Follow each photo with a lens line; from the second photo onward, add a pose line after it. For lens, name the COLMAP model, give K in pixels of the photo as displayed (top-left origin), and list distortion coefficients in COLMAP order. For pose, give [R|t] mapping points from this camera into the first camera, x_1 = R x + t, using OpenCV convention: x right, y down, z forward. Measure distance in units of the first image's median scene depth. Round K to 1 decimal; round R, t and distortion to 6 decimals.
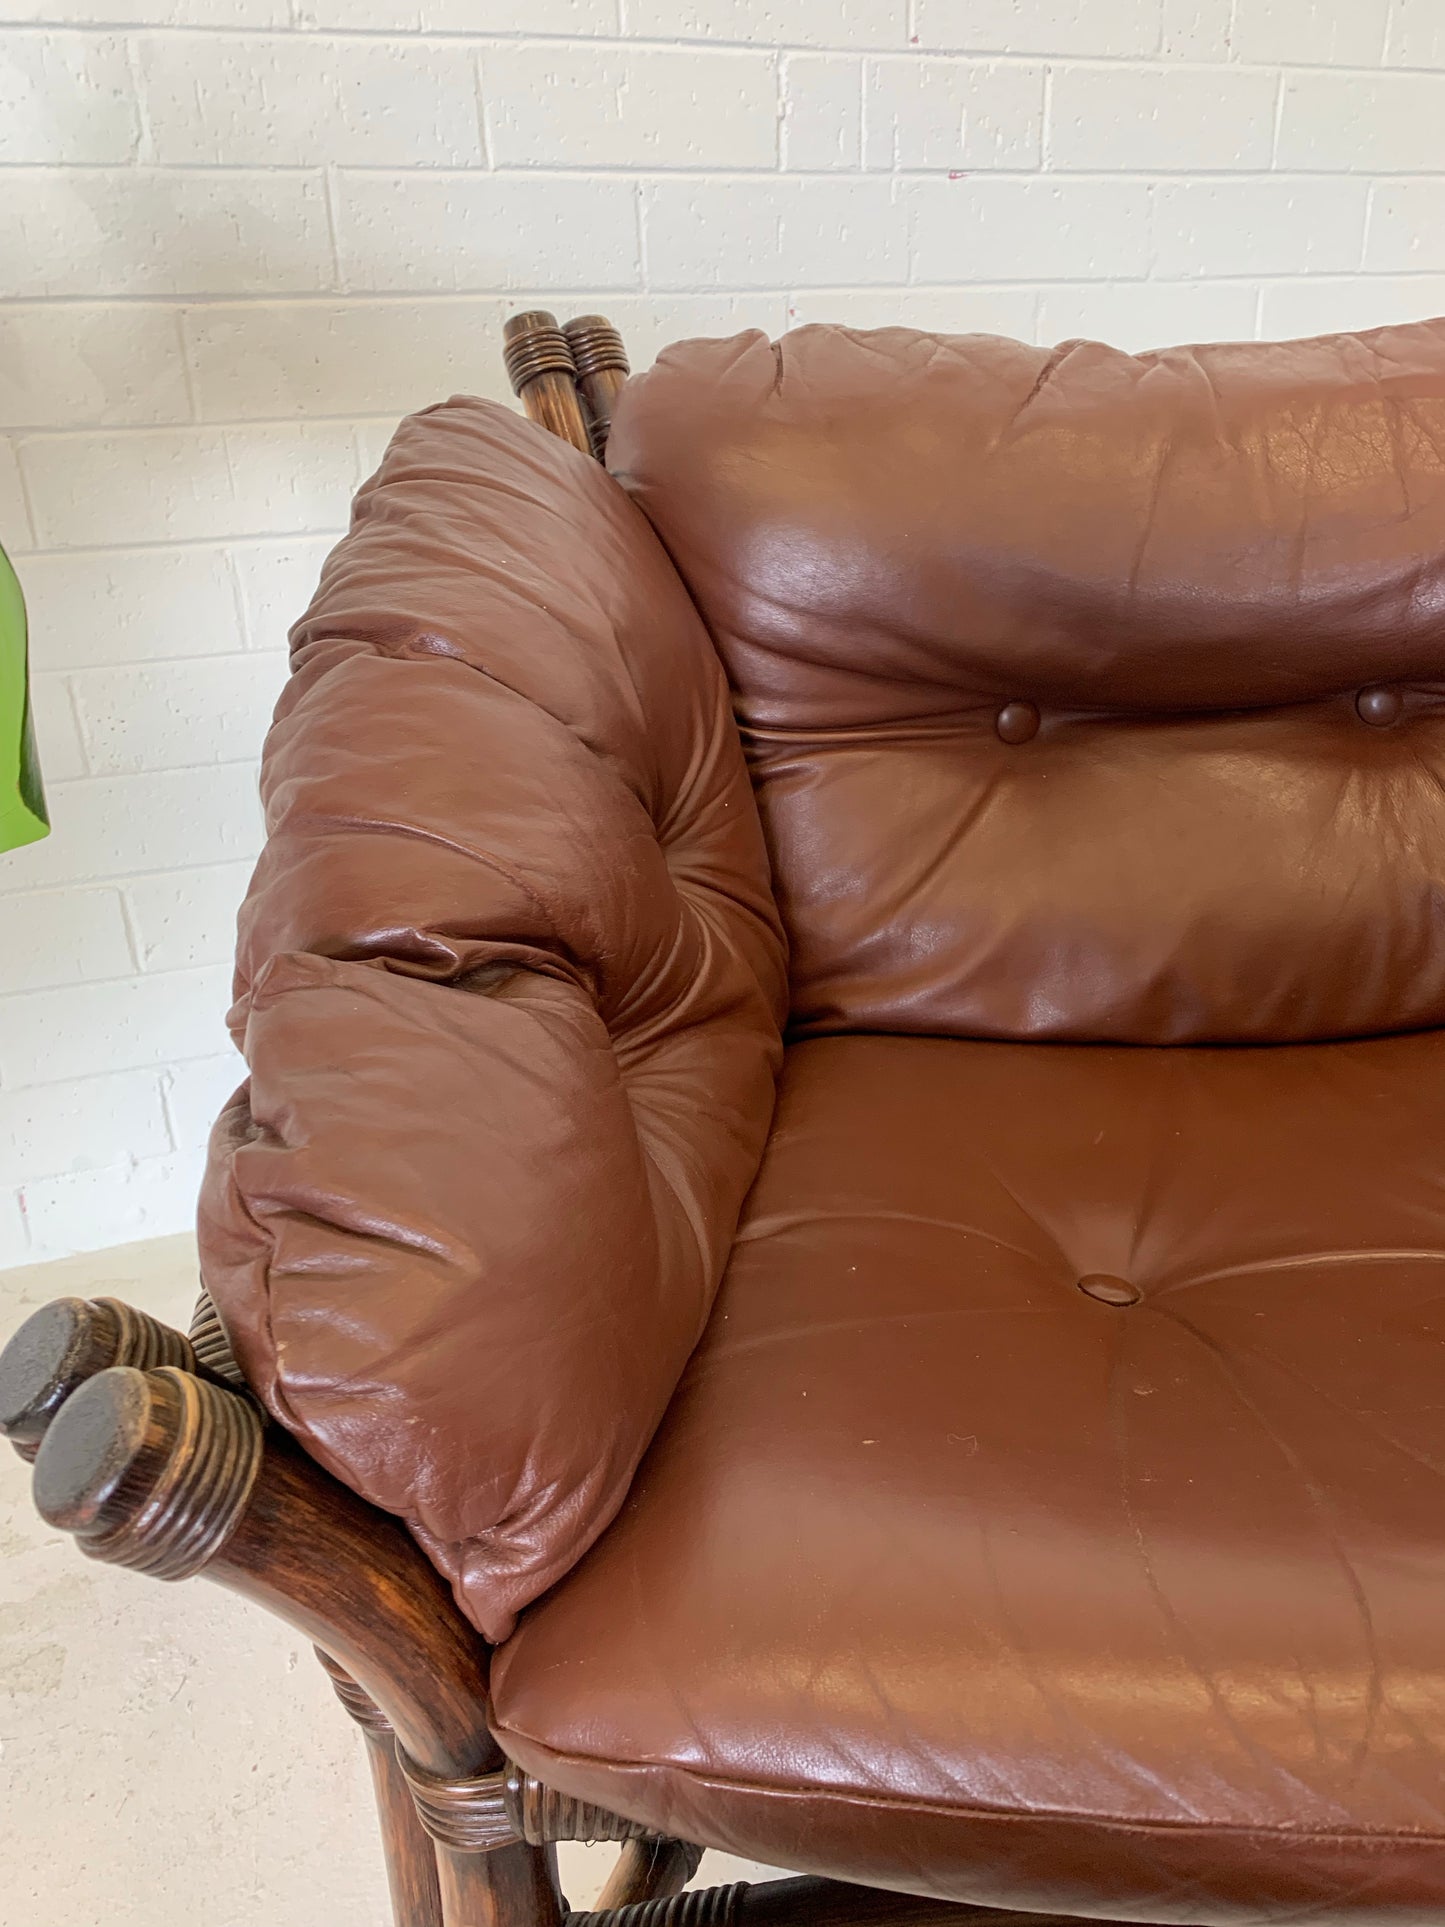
lens RADIAL K [[1482.6, 0, 720.2], [0, 1482.6, 979.5], [0, 0, 1]] dist [0.015019, -0.016306]
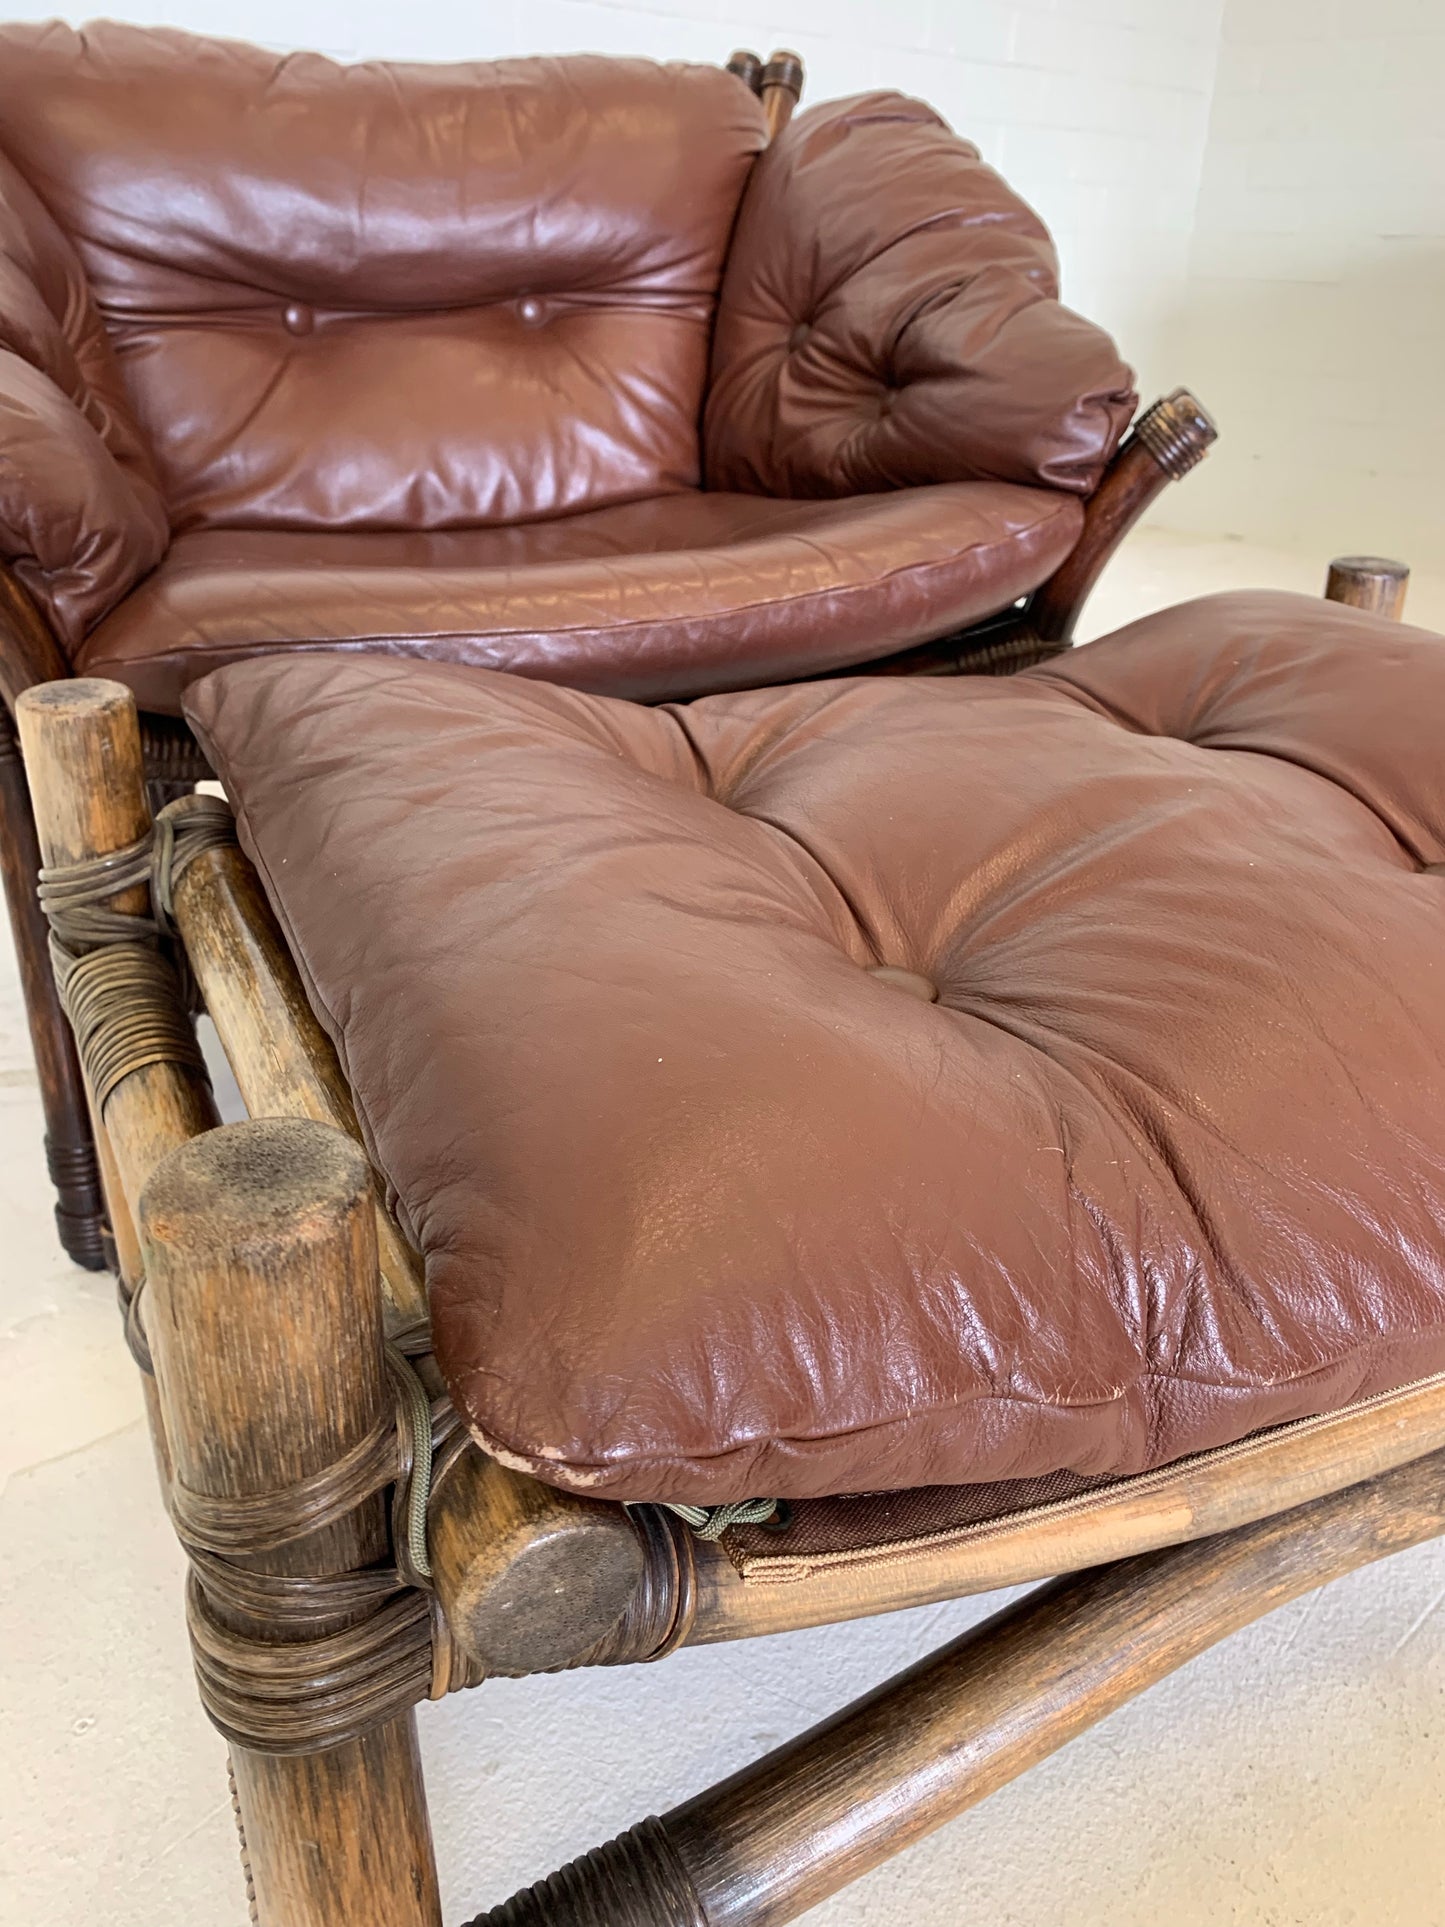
lens RADIAL K [[1525.0, 0, 731.8], [0, 1525.0, 966.5], [0, 0, 1]] dist [-0.025007, 0.002828]
pose [[0.896117, -0.148226, 0.418334, -0.118371], [0.126233, 0.988774, 0.079941, 0.352519], [-0.425487, -0.018829, 0.904769, -0.472776]]
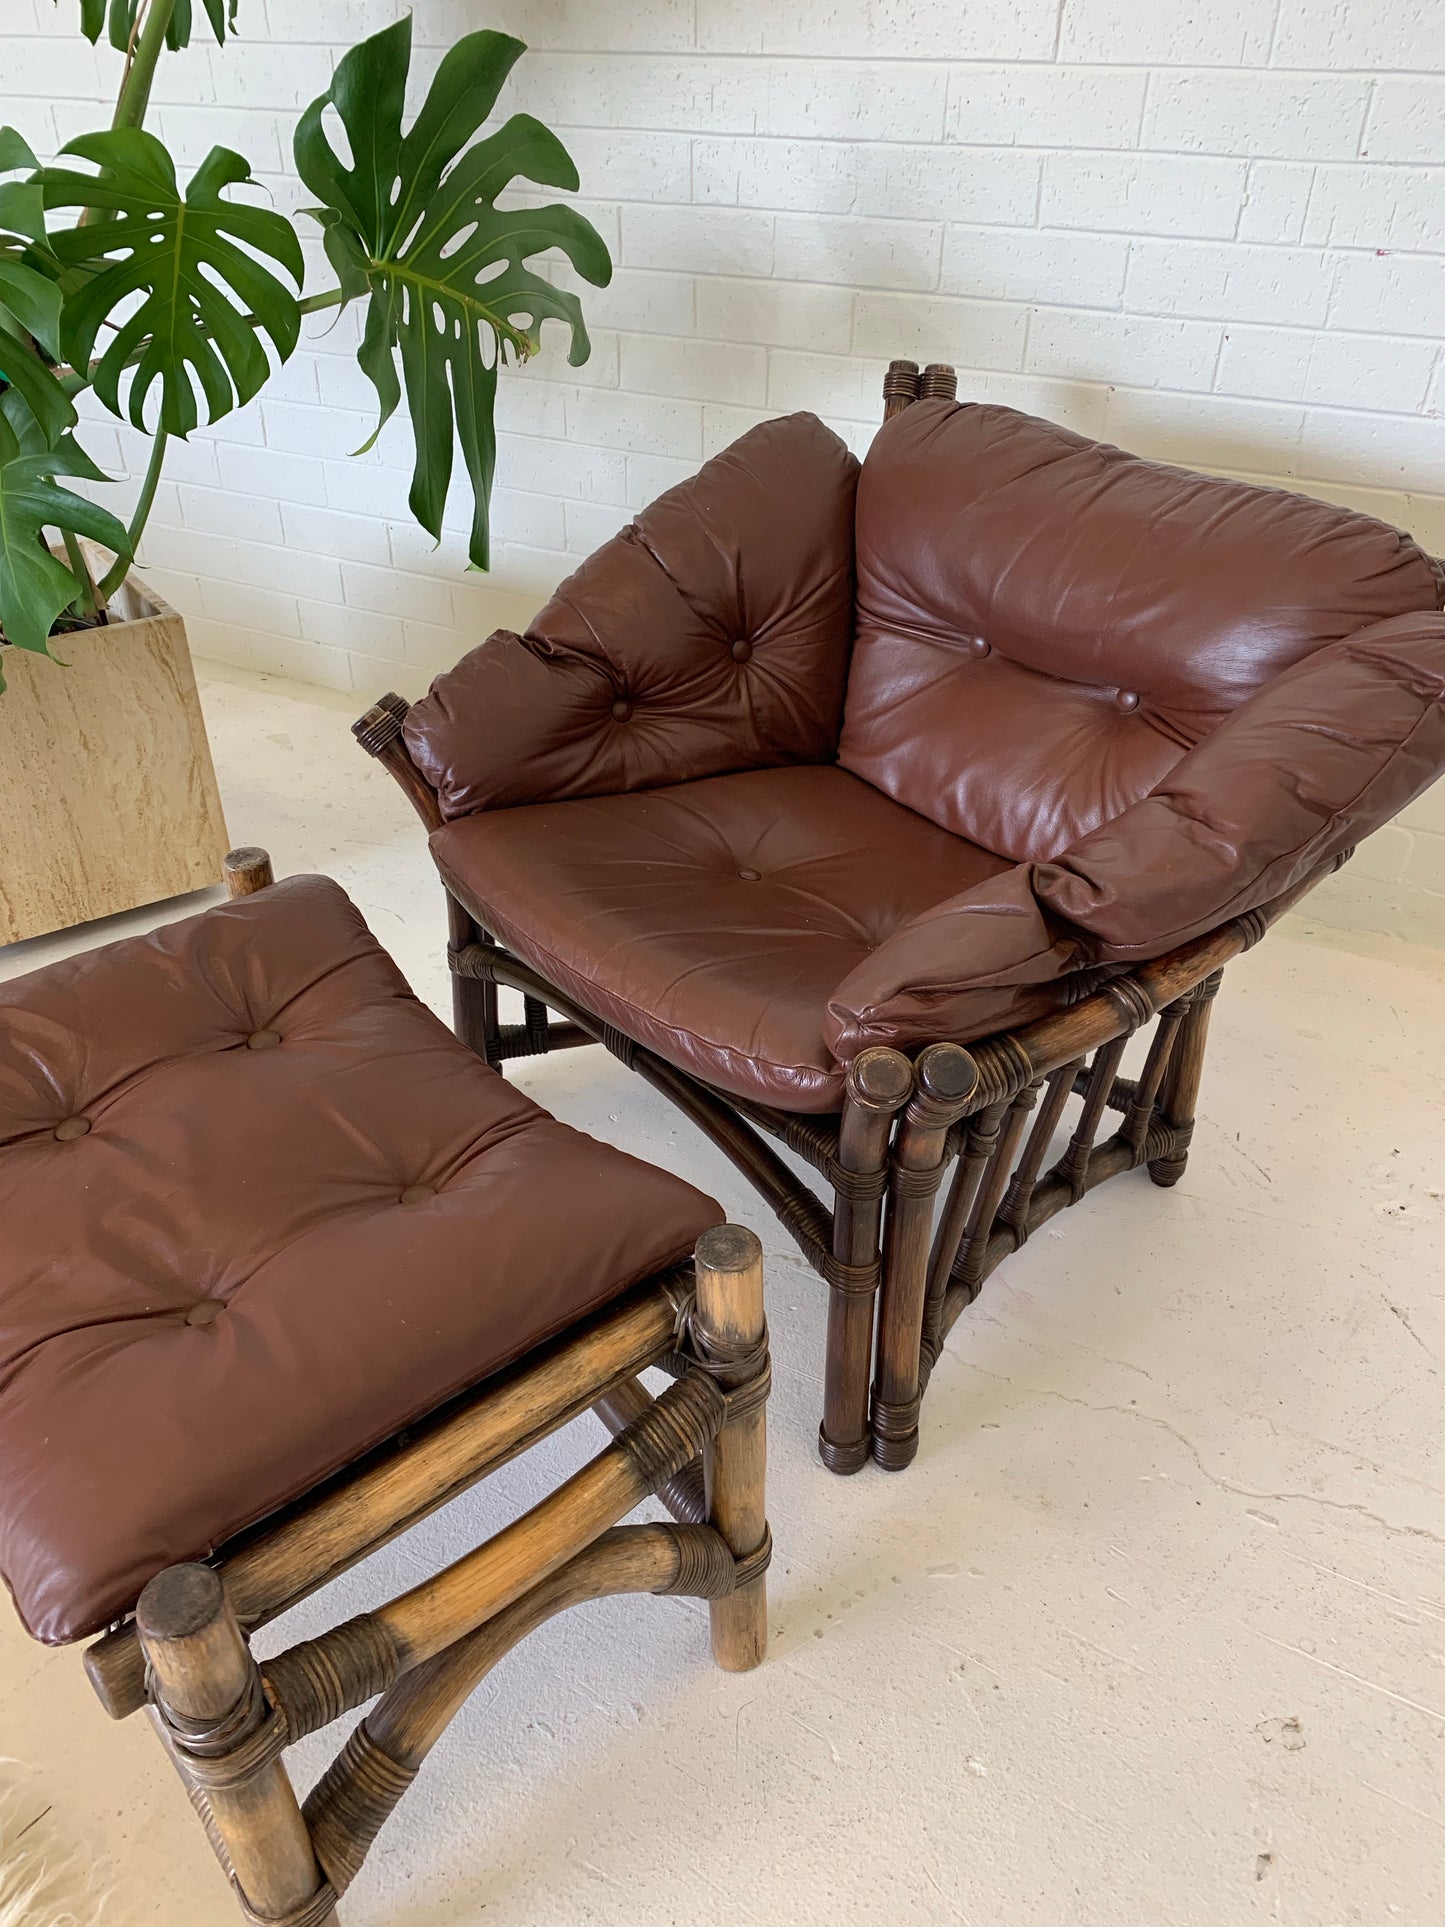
lens RADIAL K [[1482.6, 0, 711.2], [0, 1482.6, 979.9], [0, 0, 1]] dist [0.010569, -0.007485]
pose [[0.657554, 0.447391, -0.606188, 1.200296], [-0.315649, 0.894168, 0.317536, -0.262756], [0.684097, -0.017454, 0.729182, -0.558362]]
